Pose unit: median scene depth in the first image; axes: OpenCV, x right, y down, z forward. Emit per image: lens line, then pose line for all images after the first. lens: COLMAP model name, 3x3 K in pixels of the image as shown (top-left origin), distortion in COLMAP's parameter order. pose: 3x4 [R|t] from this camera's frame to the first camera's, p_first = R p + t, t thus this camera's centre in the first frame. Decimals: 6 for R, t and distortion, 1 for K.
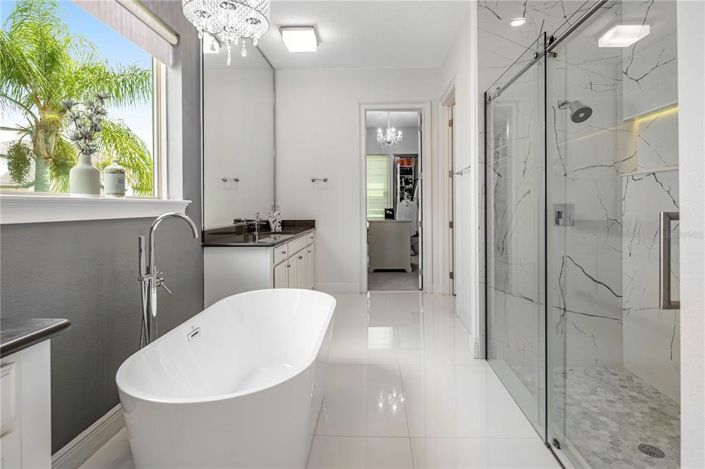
lens RADIAL K [[345.1, 0, 366.7], [0, 345.1, 205.3], [0, 0, 1]] dist [-0.001442, -0.001313]
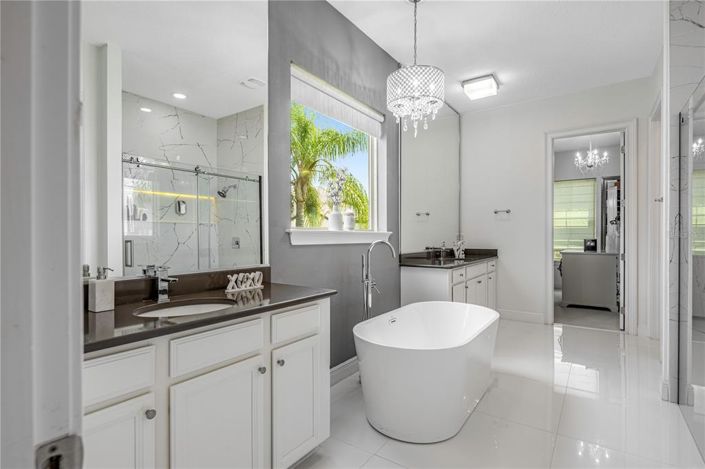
lens RADIAL K [[348.0, 0, 352.5], [0, 348.0, 234.5], [0, 0, 1]] dist [-0.000644, -0.000232]
pose [[0.829084, 0.001456, -0.559123, 0.084729], [-0.002905, 0.999994, -0.001704, -0.000404], [0.559117, 0.003037, 0.829083, -0.150634]]
